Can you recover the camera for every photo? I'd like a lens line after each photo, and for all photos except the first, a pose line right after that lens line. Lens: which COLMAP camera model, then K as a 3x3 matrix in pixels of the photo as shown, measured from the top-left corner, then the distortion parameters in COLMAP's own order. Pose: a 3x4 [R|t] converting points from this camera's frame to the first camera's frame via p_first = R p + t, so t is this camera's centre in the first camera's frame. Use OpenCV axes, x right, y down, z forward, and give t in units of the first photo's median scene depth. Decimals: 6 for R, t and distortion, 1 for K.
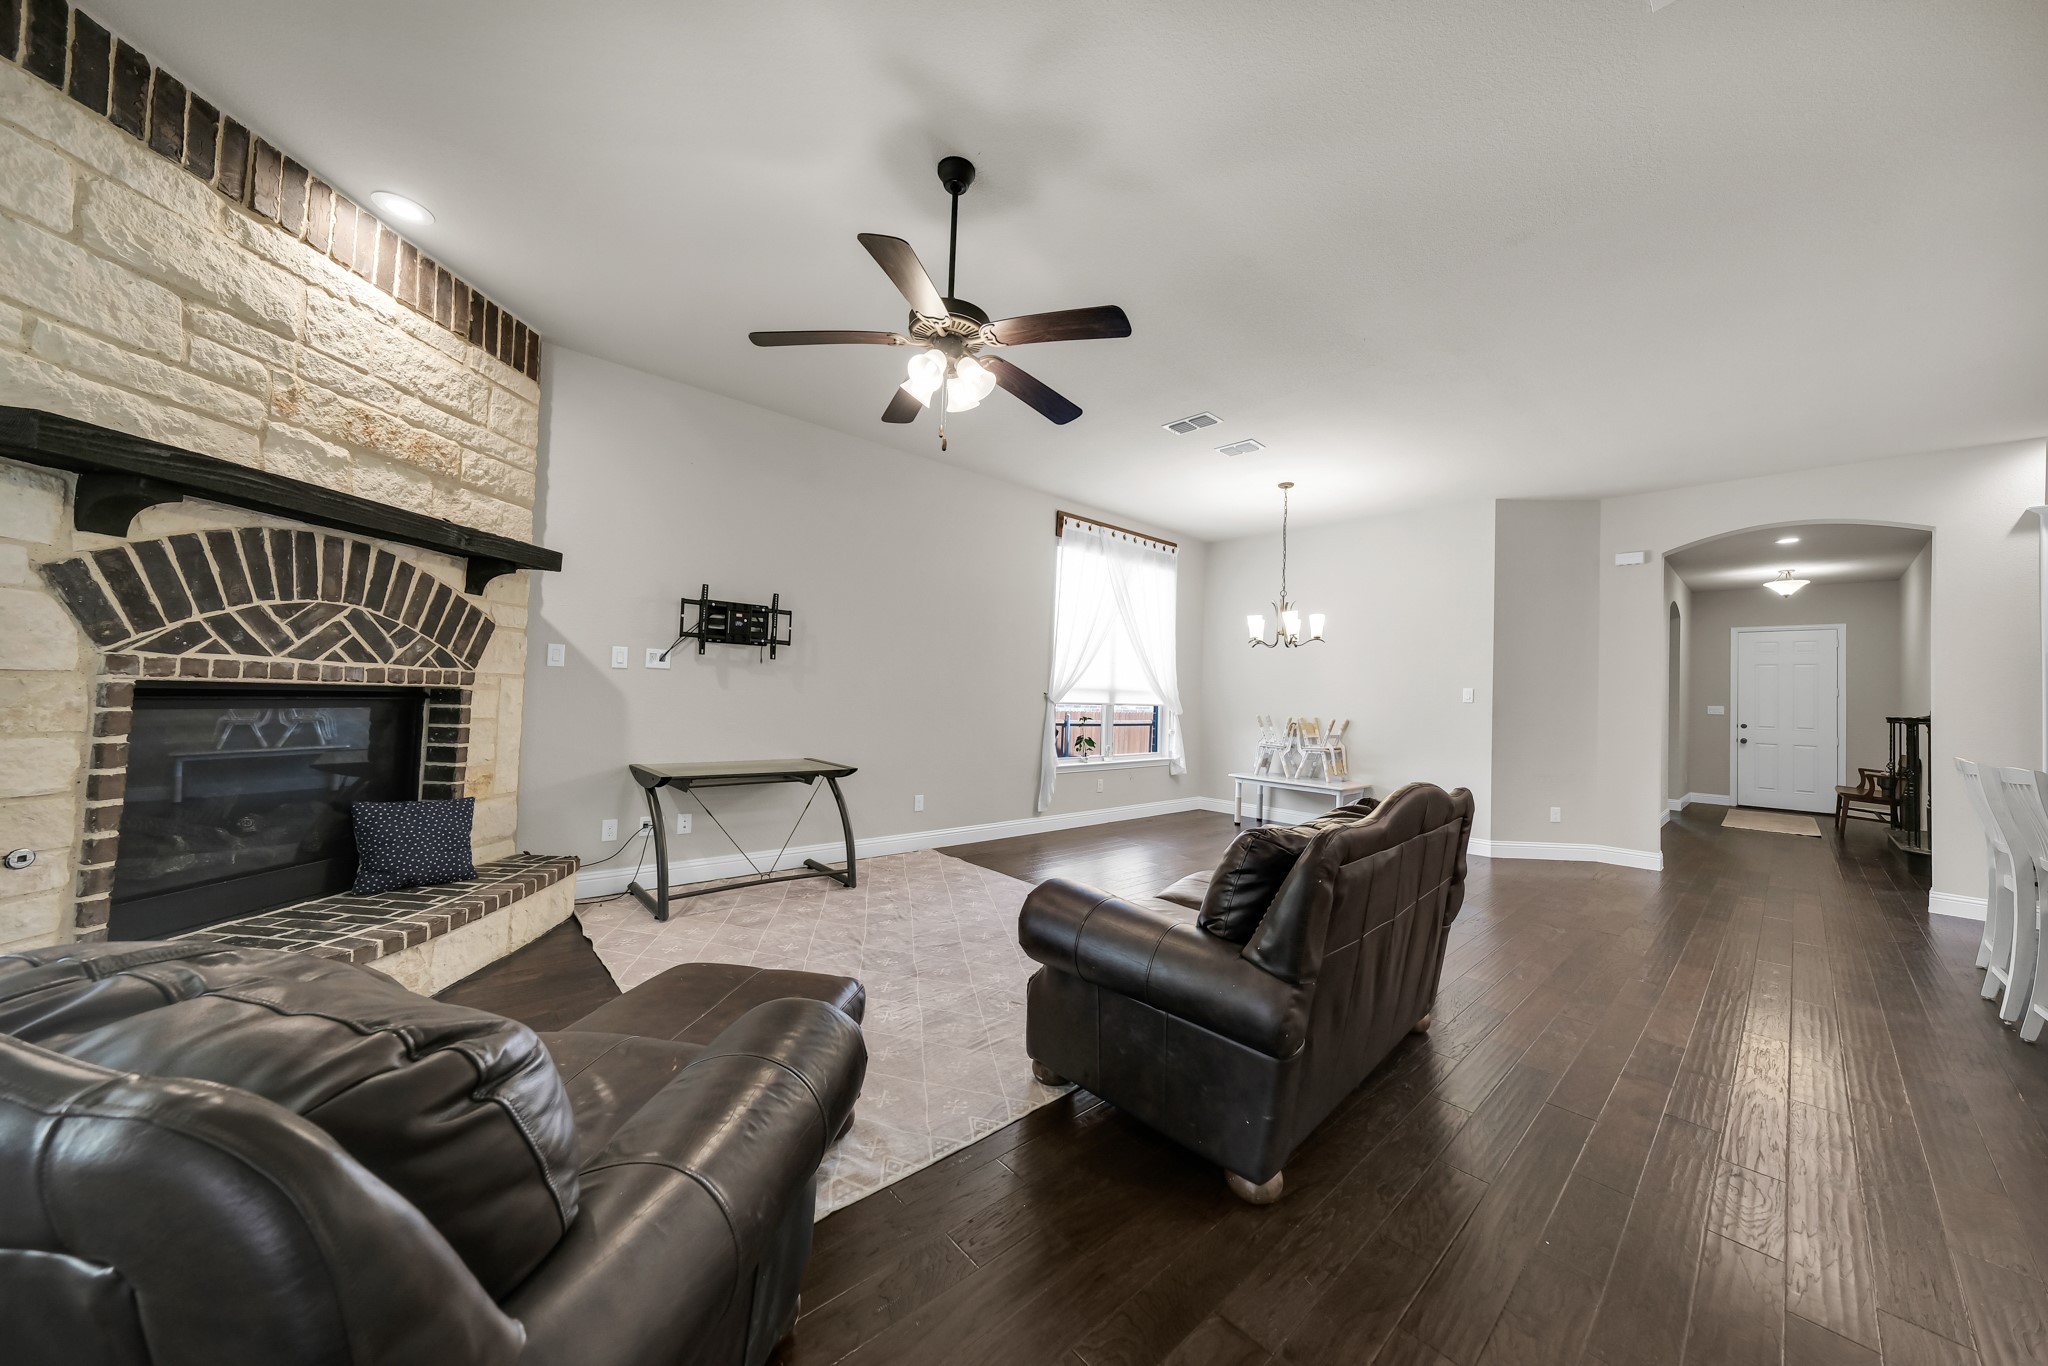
lens RADIAL K [[704.7, 0, 1024.0], [0, 704.7, 683.0], [0, 0, 1]] dist [0.000521, 0.000074]
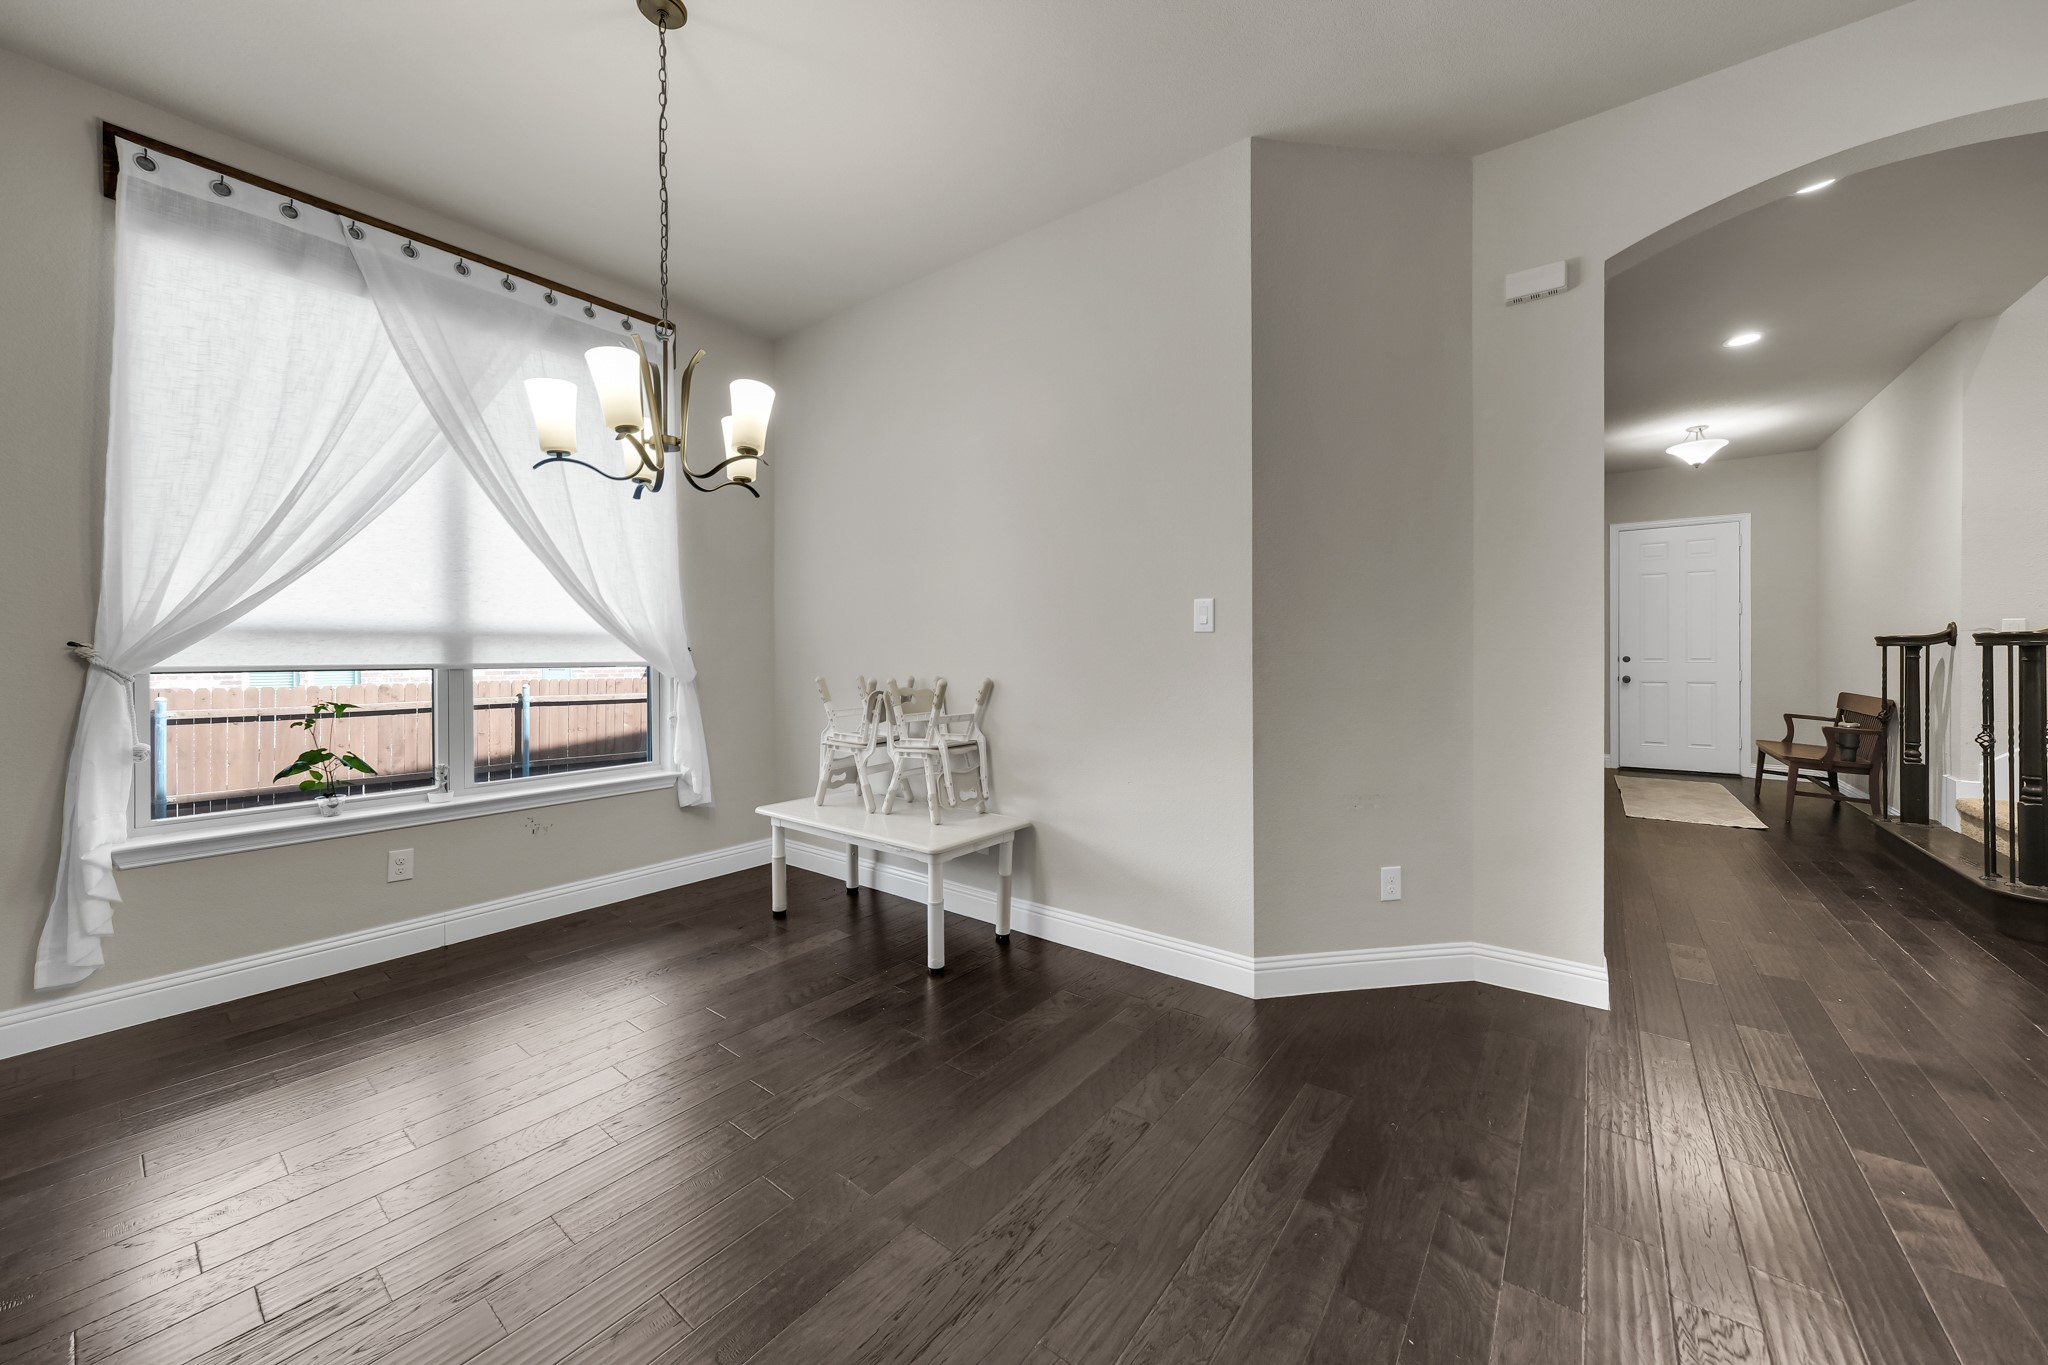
lens RADIAL K [[737.0, 0, 1030.0], [0, 737.0, 663.1], [0, 0, 1]] dist [-0.013415, -0.000007]
pose [[0.984006, -0.039165, 0.173777, 0.748390], [0.033212, 0.998762, 0.037038, 0.044328], [-0.175013, -0.030675, 0.984088, 0.970053]]
